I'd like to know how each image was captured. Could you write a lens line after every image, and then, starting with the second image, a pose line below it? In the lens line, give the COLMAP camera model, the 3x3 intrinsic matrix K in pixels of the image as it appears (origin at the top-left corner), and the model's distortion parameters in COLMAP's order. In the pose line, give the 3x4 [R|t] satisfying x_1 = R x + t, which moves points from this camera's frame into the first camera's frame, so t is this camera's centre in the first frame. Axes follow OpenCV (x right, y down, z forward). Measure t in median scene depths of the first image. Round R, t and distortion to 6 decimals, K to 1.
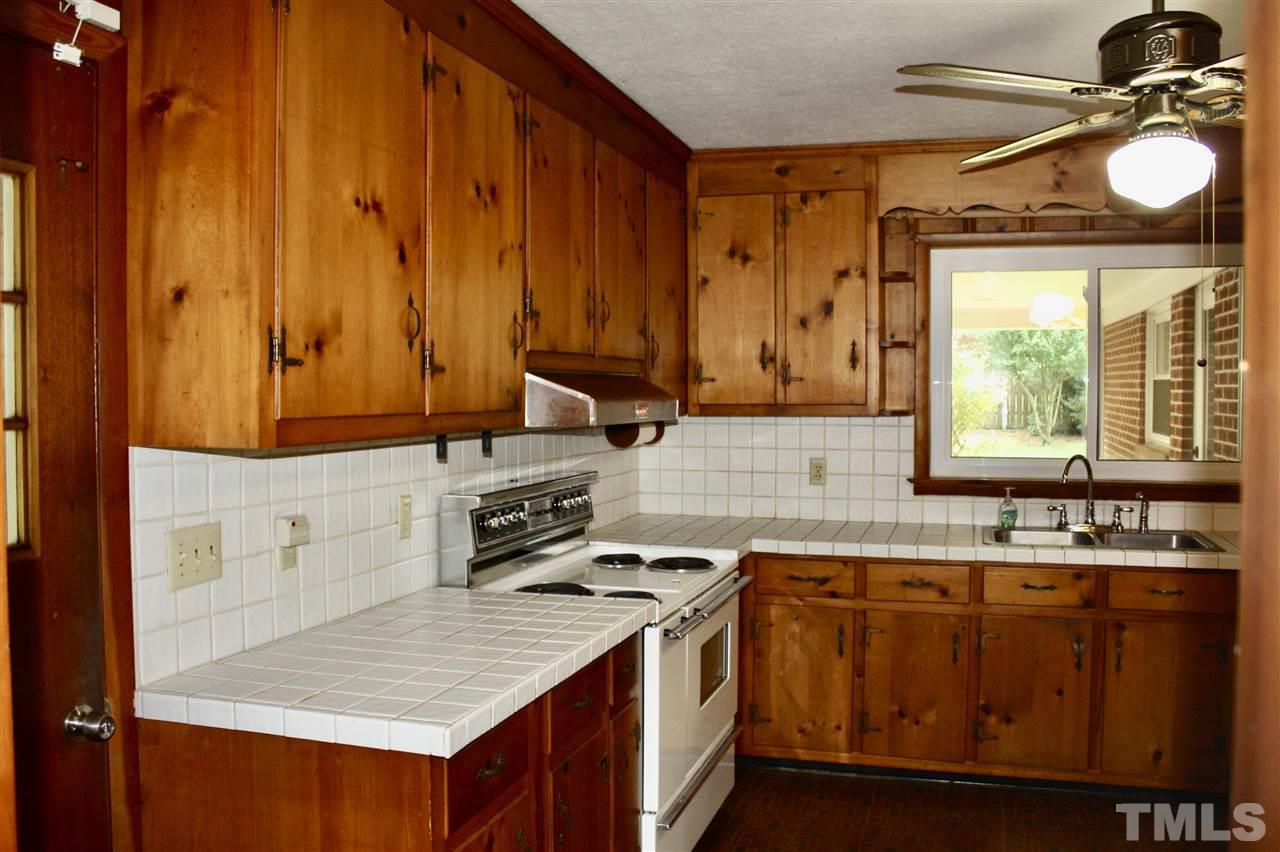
lens RADIAL K [[1119.9, 0, 640.0], [0, 1119.9, 426.0], [0, 0, 1]] dist [-0.160372, 0.153665]
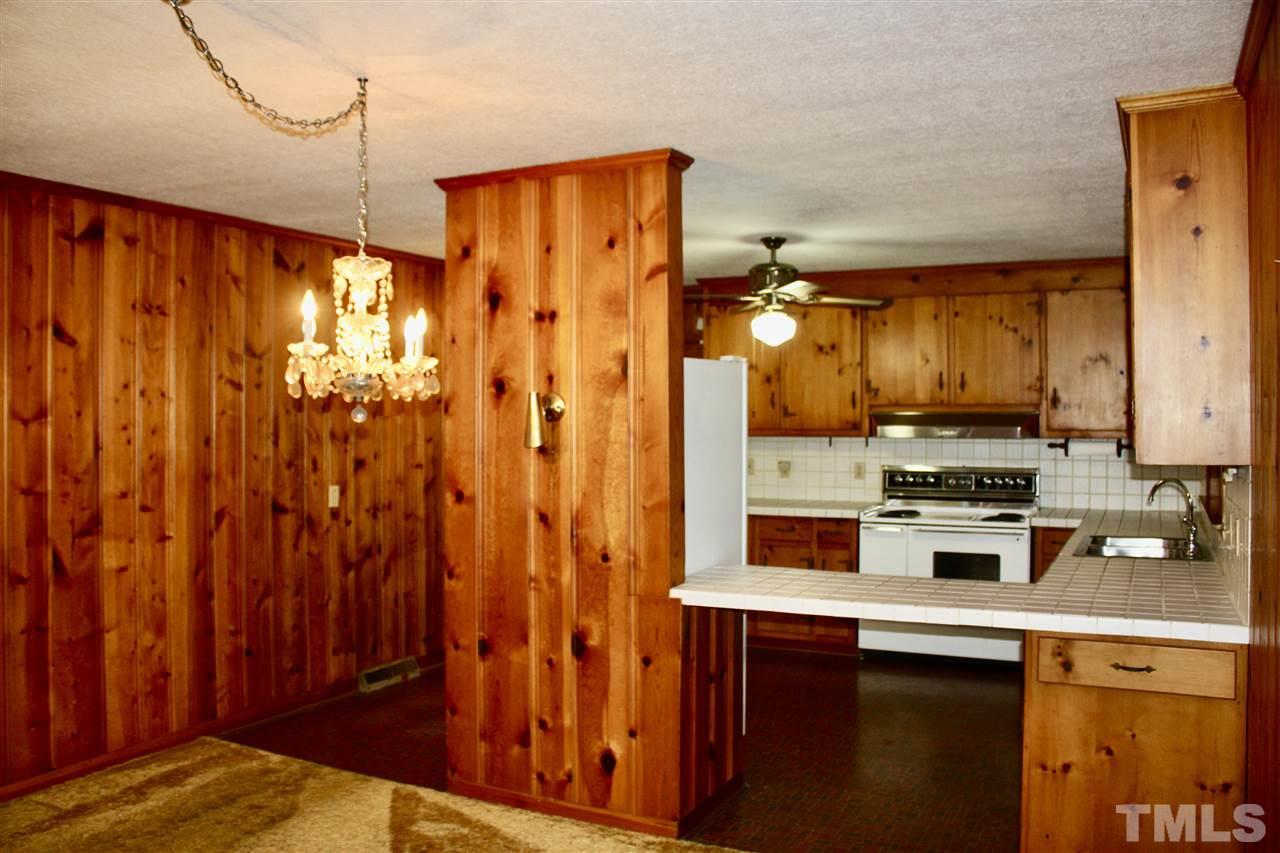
lens RADIAL K [[1119.9, 0, 640.0], [0, 1119.9, 426.5], [0, 0, 1]] dist [-0.160372, 0.153665]
pose [[-0.149115, 0.013415, -0.988729, 1.650462], [-0.026710, 0.999488, 0.017589, -0.035256], [0.988459, 0.029032, -0.148681, 0.605511]]
